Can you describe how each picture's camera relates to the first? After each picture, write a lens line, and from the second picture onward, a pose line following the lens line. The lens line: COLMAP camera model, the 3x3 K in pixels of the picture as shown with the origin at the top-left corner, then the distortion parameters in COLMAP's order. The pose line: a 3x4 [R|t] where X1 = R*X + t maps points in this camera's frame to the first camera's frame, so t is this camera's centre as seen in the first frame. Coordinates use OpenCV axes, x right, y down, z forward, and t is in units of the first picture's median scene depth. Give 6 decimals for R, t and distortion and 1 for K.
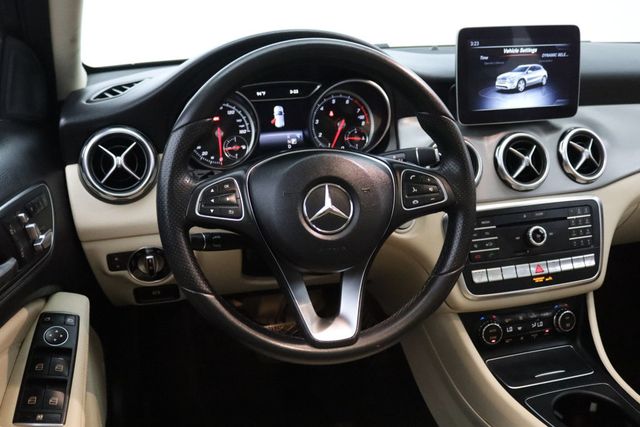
lens RADIAL K [[626.0, 0, 321.0], [0, 626.0, 213.8], [0, 0, 1]] dist [-0.102915, 0.000000]
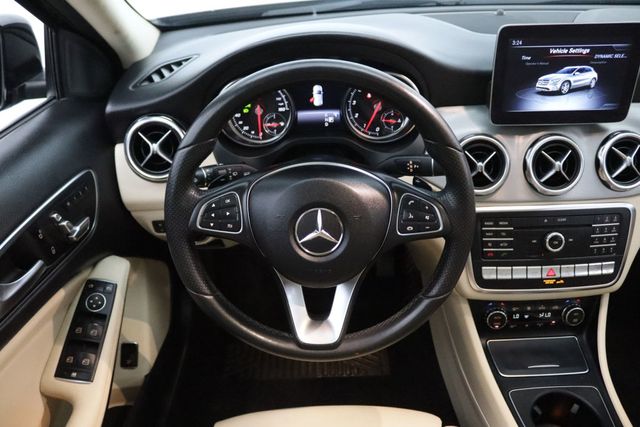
lens RADIAL K [[537.0, 0, 317.4], [0, 537.0, 217.4], [0, 0, 1]] dist [-0.145184, 0.100289]
pose [[0.971731, 0.121509, -0.202423, 0.144064], [-0.065033, 0.961981, 0.265262, -0.206931], [0.226959, -0.244600, 0.942688, 0.120313]]
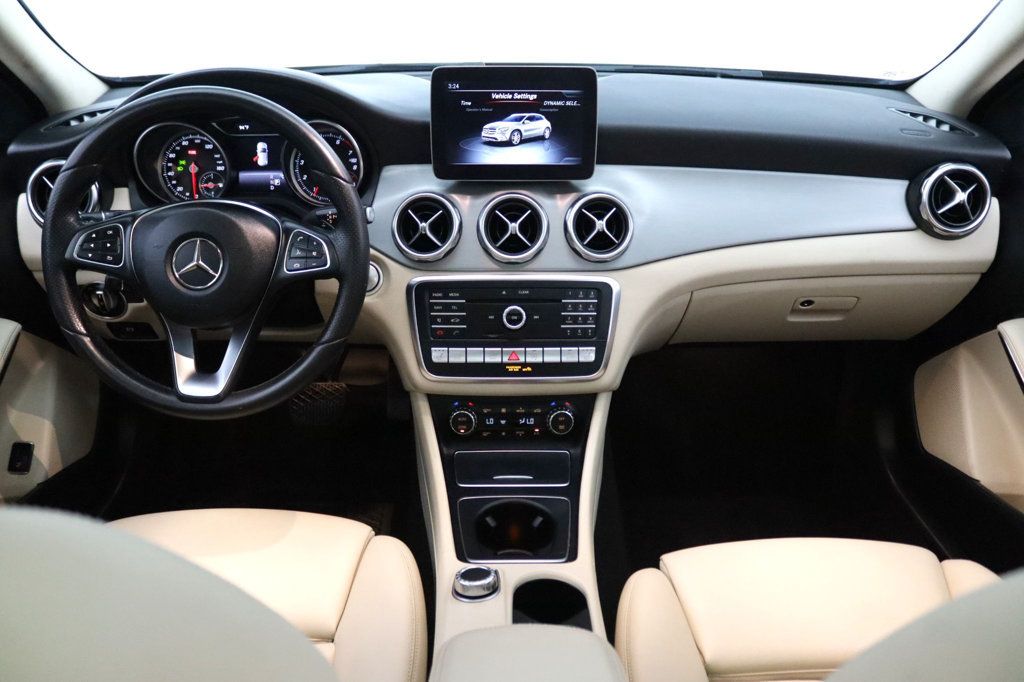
lens RADIAL K [[859.2, 0, 509.1], [0, 859.2, 337.1], [0, 0, 1]] dist [-0.145184, 0.100289]
pose [[0.974509, 0.122661, -0.187846, 0.577938], [-0.101762, 0.987886, 0.117155, -0.076745], [0.199941, -0.095053, 0.975186, -0.161189]]
